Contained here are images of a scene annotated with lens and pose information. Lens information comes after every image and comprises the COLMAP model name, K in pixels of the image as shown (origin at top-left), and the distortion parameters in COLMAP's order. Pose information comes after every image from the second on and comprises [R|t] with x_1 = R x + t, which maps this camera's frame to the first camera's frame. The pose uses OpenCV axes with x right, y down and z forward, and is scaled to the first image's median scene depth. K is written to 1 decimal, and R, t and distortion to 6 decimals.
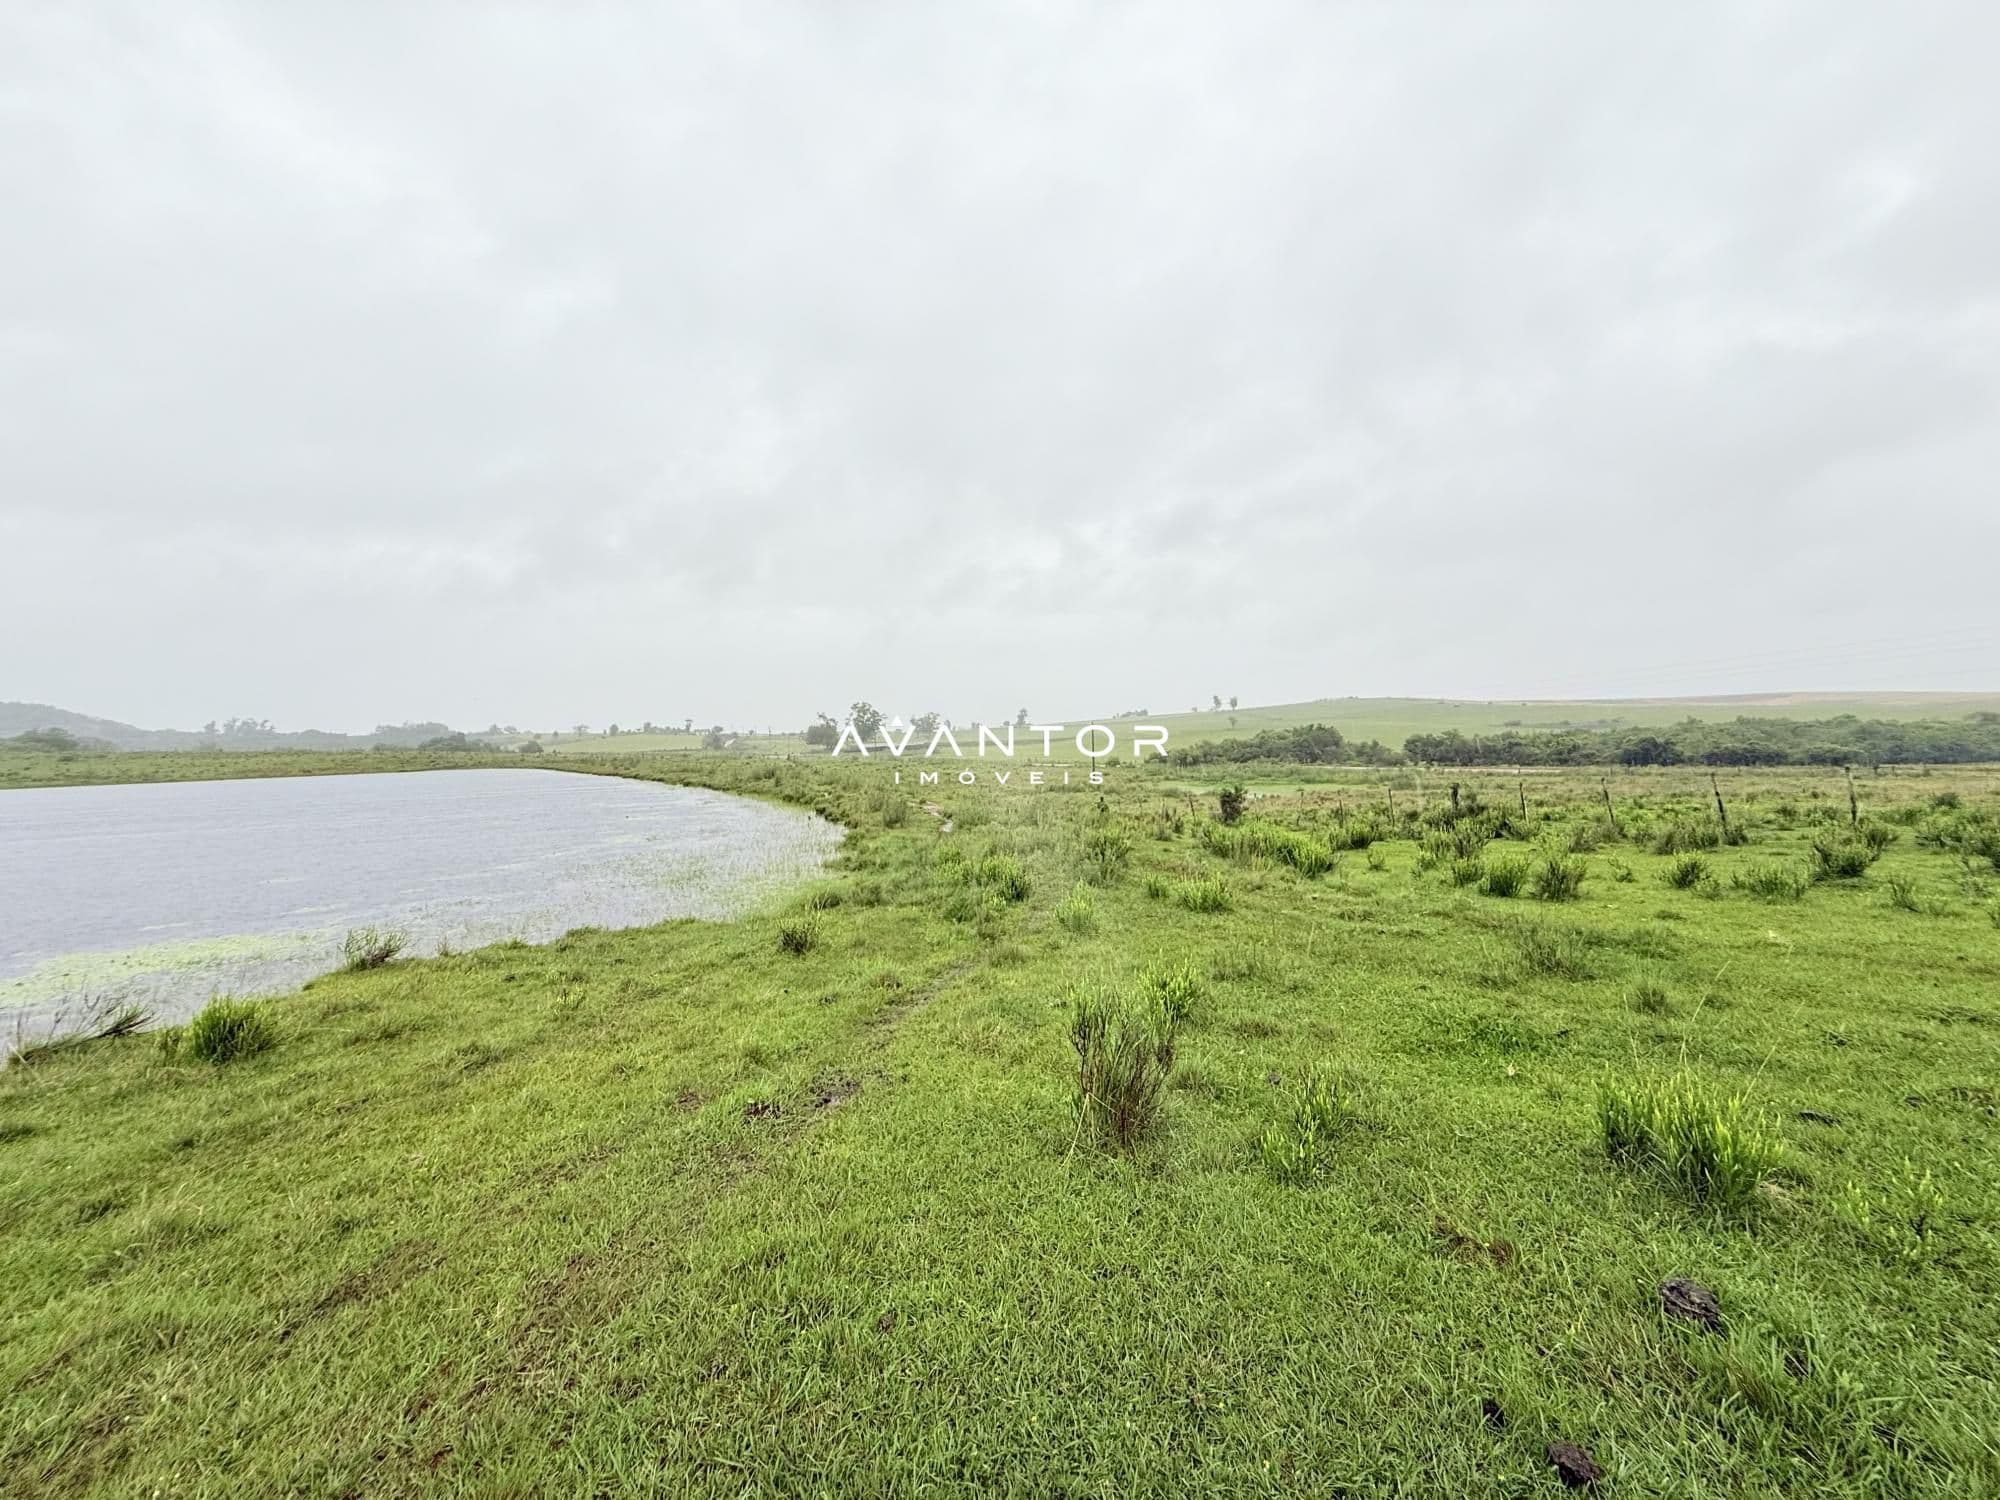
lens RADIAL K [[789.7, 0, 993.2], [0, 789.7, 749.1], [0, 0, 1]] dist [-0.001906, 0.000265]
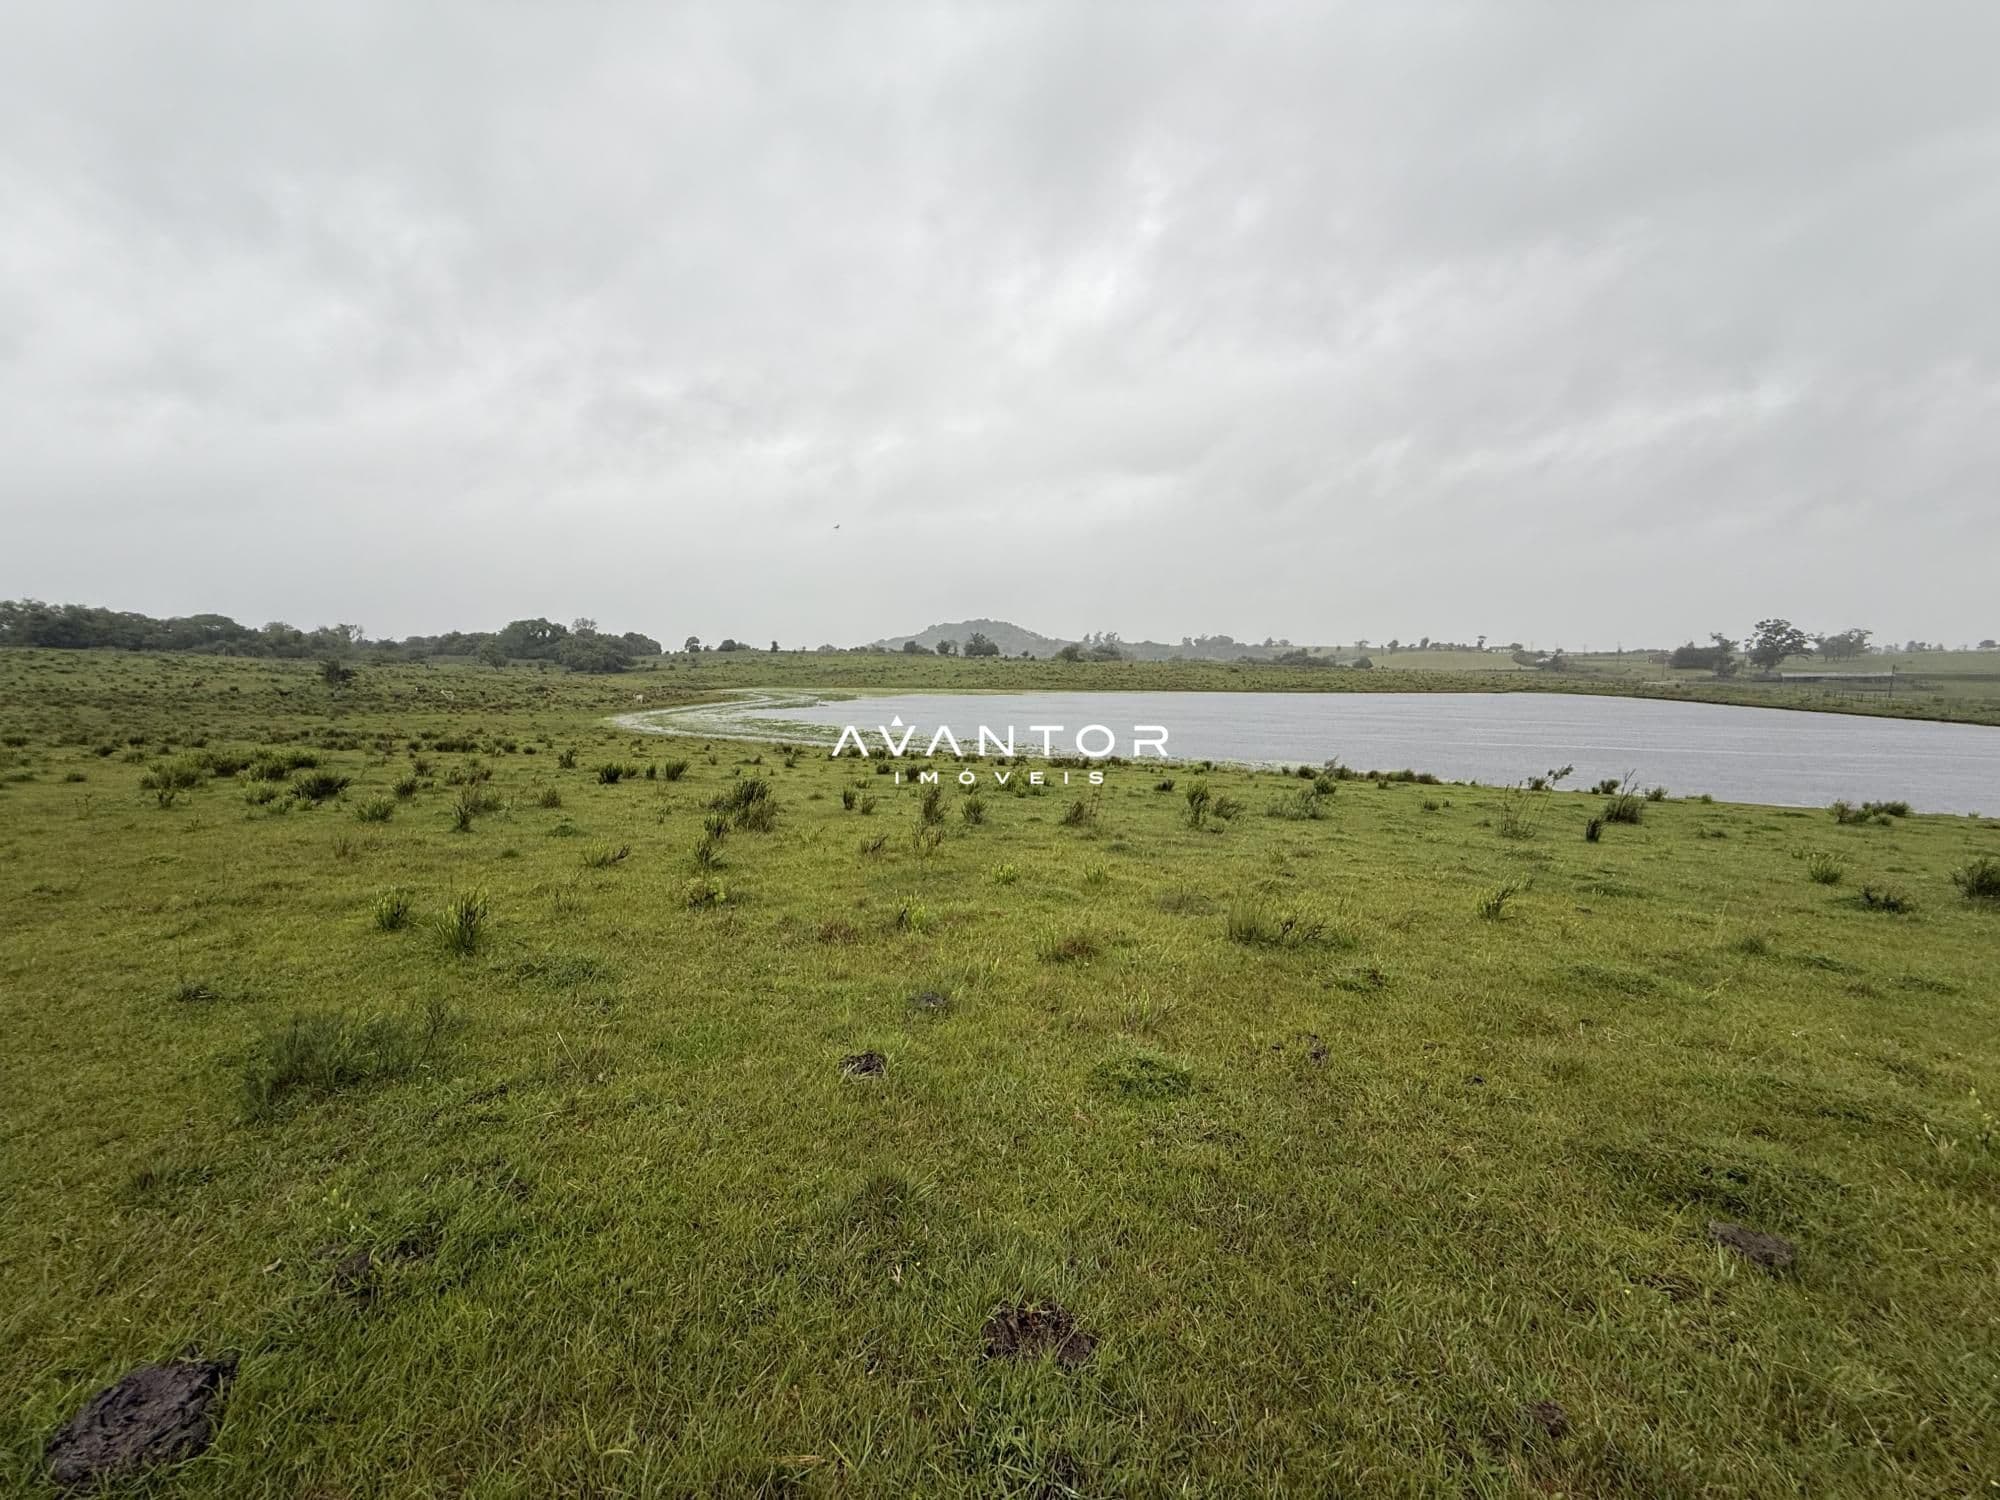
lens RADIAL K [[789.7, 0, 995.6], [0, 789.7, 754.8], [0, 0, 1]] dist [-0.001906, 0.000265]
pose [[0.669546, 0.118055, -0.733329, -1.003588], [-0.030439, 0.990820, 0.131716, -0.047262], [0.742146, -0.065868, 0.666993, -1.441160]]
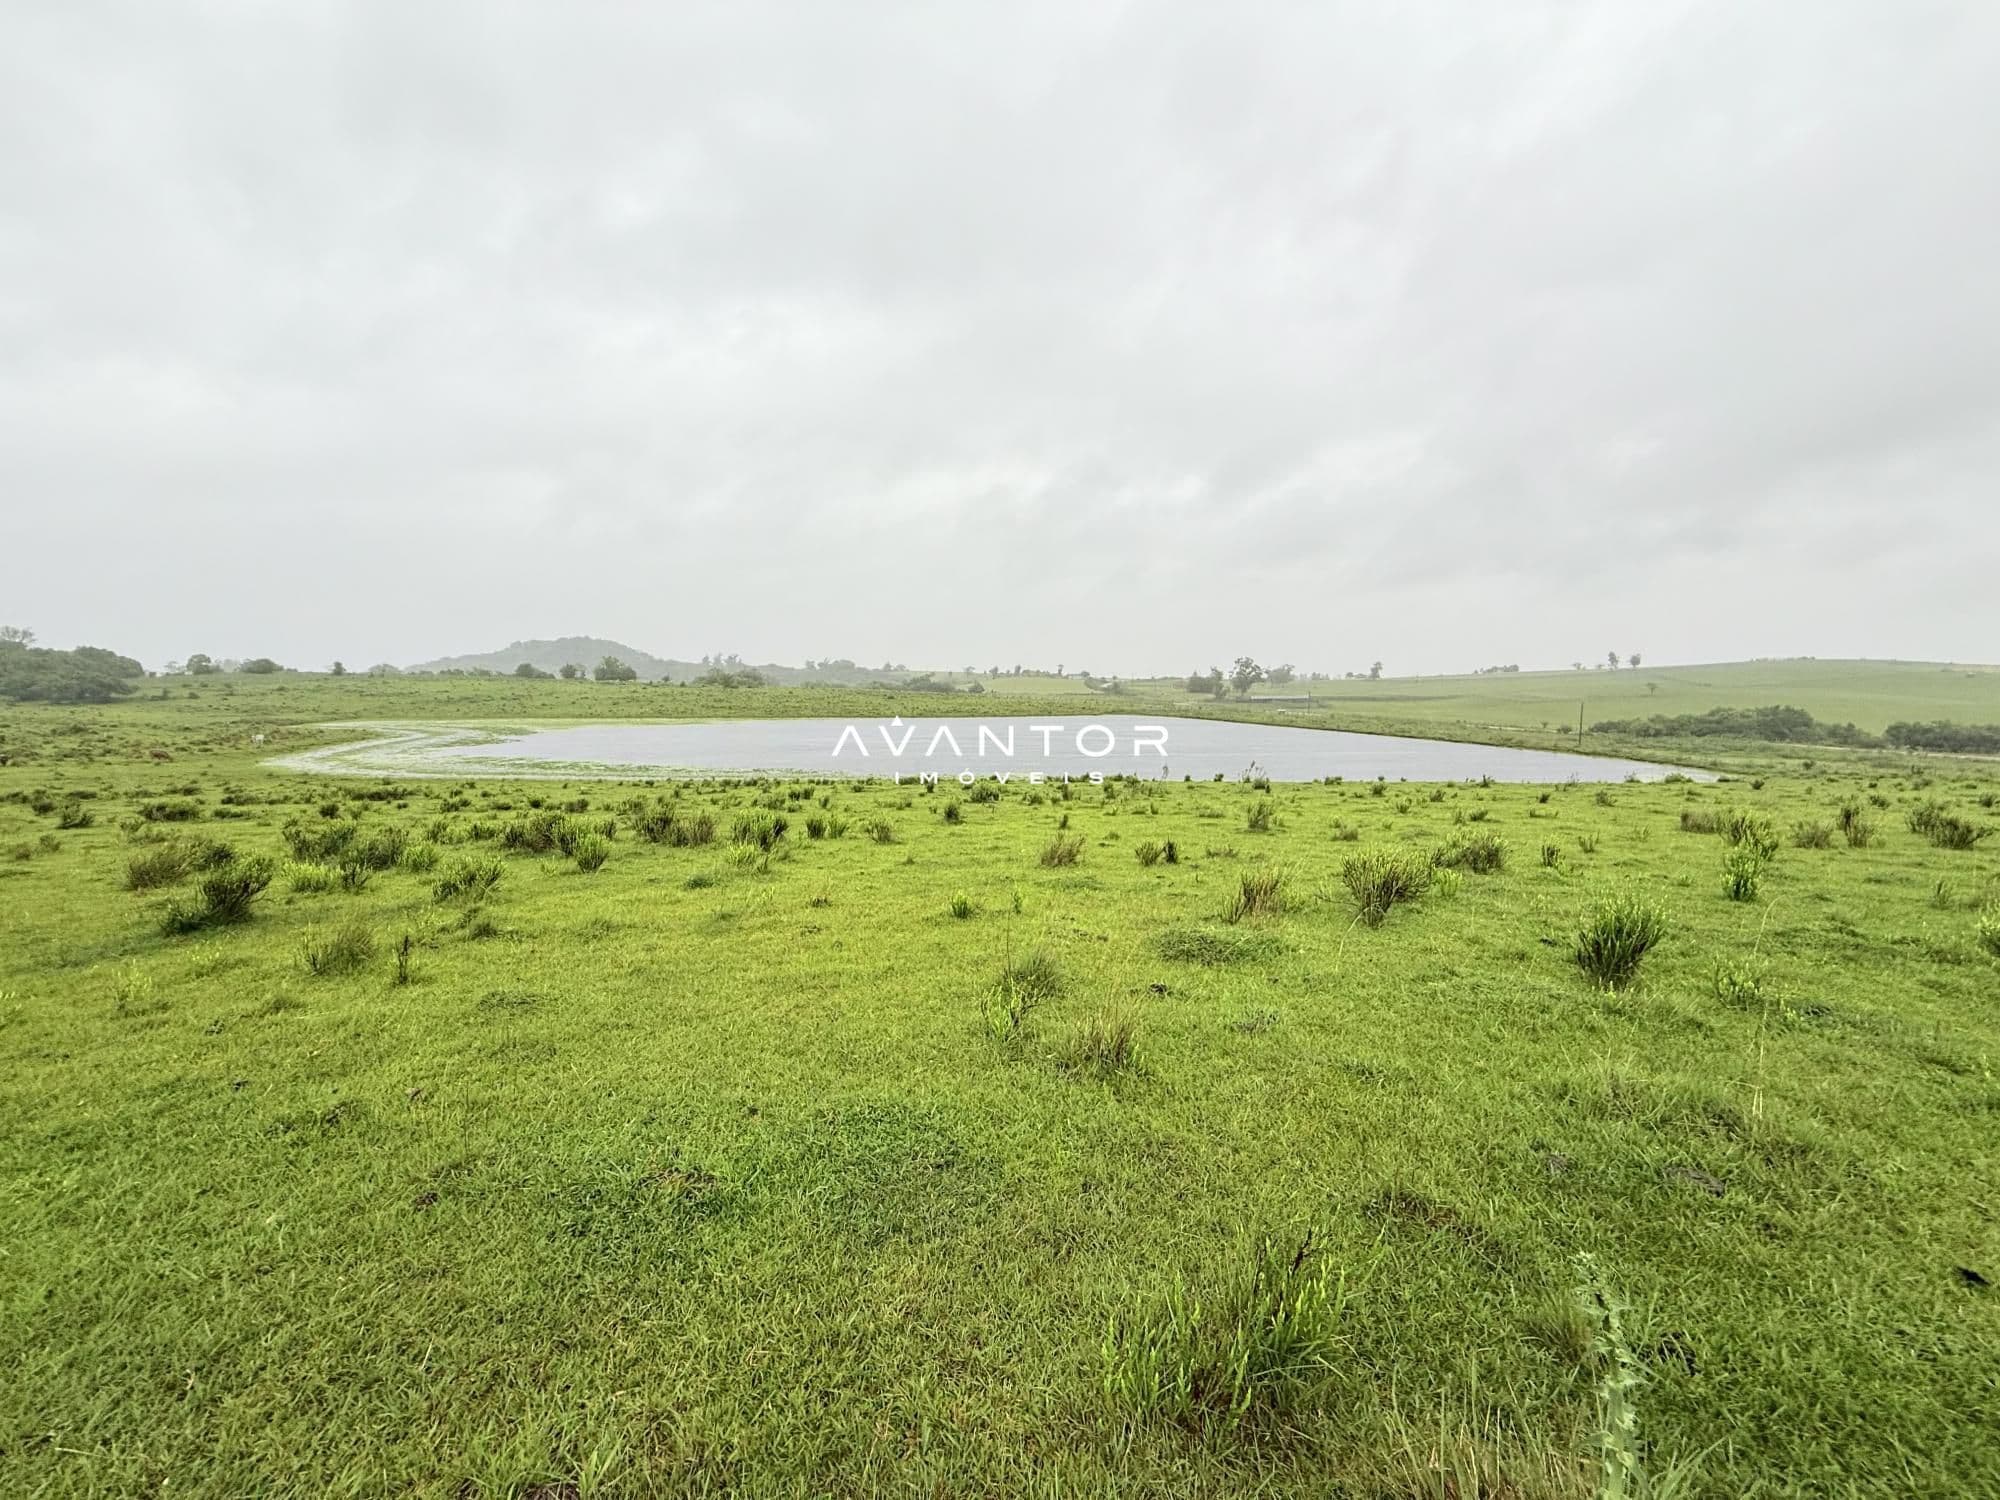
lens RADIAL K [[789.7, 0, 995.0], [0, 789.7, 754.7], [0, 0, 1]] dist [-0.001906, 0.000265]
pose [[0.934771, 0.066108, -0.349047, -1.056889], [-0.037429, 0.995392, 0.088284, -0.081962], [0.353275, -0.069461, 0.932937, -1.942847]]
